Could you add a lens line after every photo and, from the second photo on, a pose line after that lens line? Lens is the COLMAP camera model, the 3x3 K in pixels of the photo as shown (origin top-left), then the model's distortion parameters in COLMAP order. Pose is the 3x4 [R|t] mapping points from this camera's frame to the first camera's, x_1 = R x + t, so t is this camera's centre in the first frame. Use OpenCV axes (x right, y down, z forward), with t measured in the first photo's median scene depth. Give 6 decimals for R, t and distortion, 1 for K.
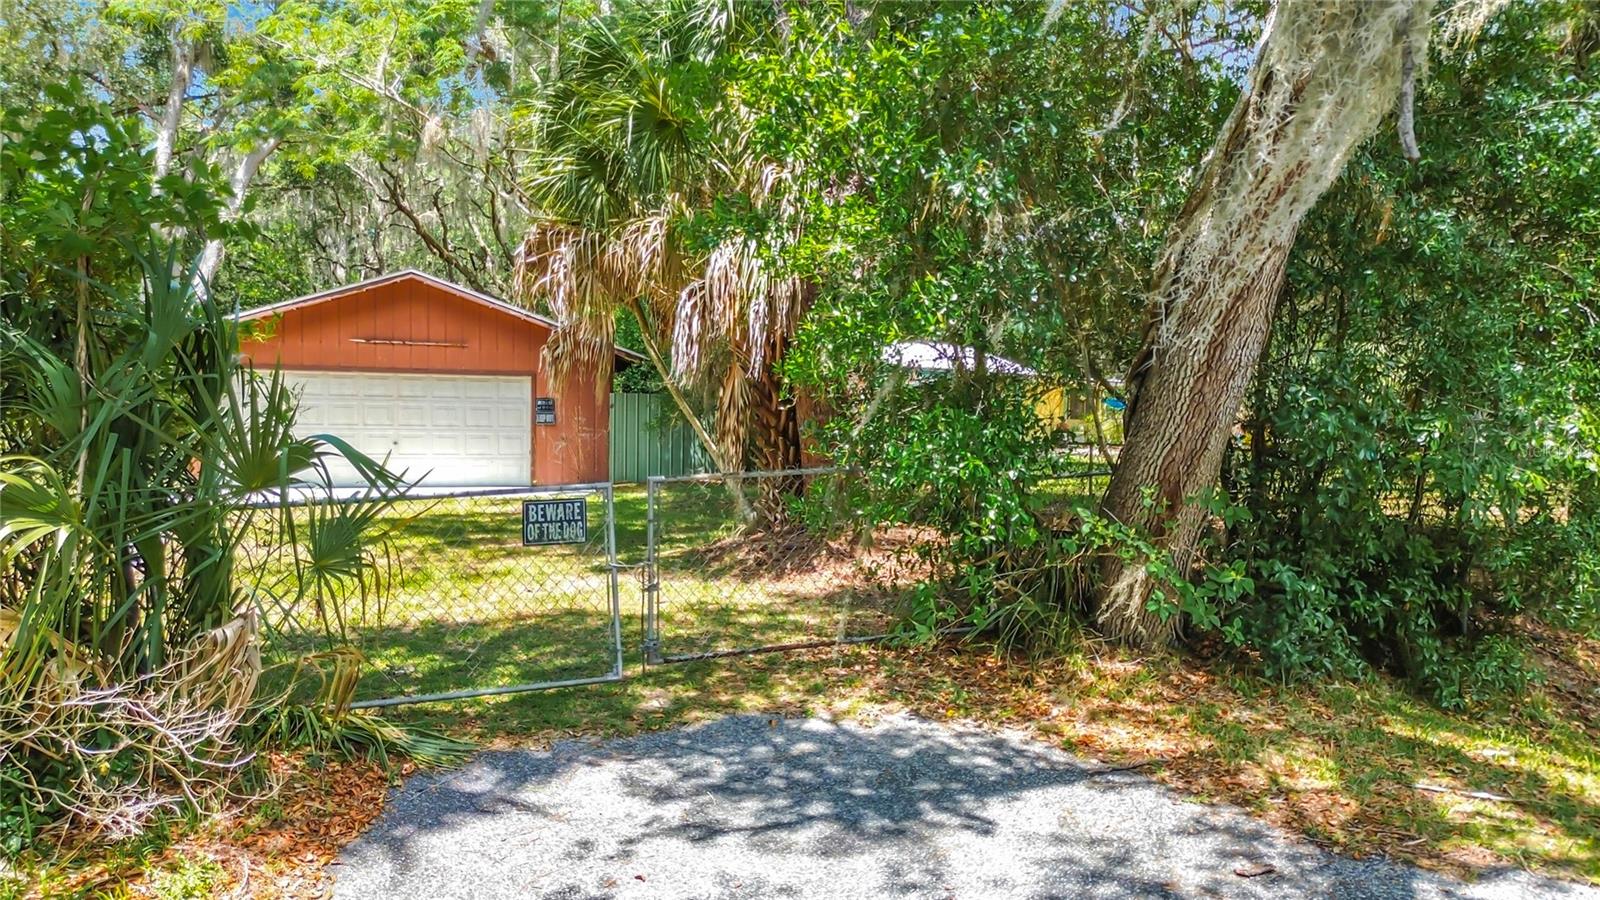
lens RADIAL K [[1142.2, 0, 800.7], [0, 1142.2, 451.2], [0, 0, 1]] dist [0.011370, 0.000481]
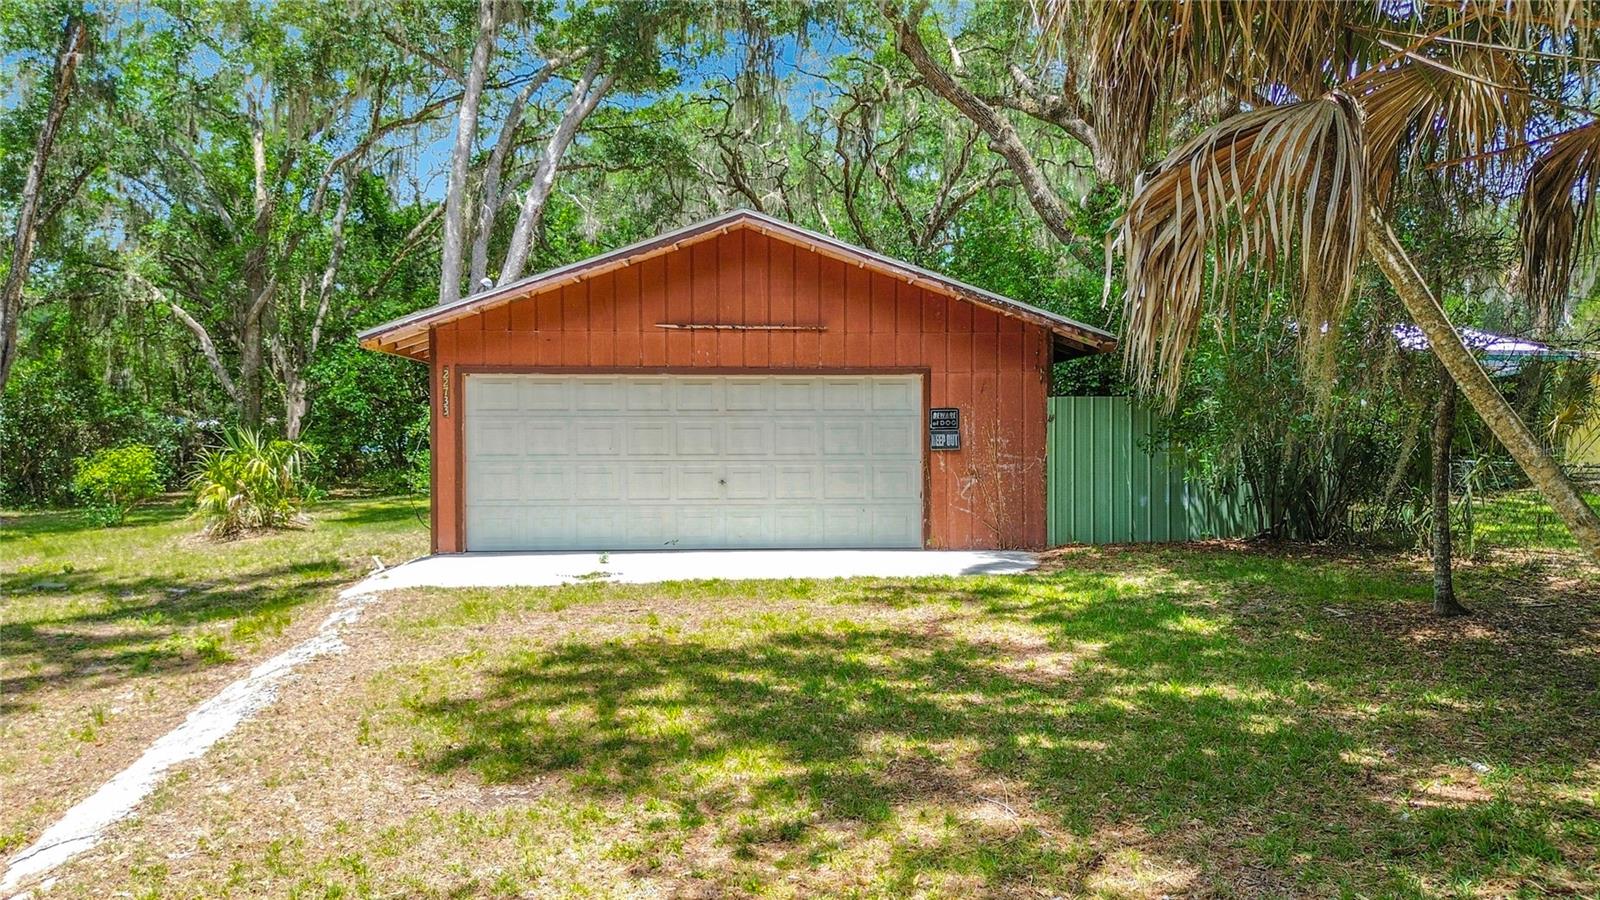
lens RADIAL K [[1142.2, 0, 799.2], [0, 1142.2, 451.8], [0, 0, 1]] dist [0.011370, 0.000481]
pose [[0.957011, -0.009688, -0.289888, -0.116397], [0.006178, 0.999896, -0.013023, -0.014551], [0.289985, 0.010672, 0.956972, 0.366518]]
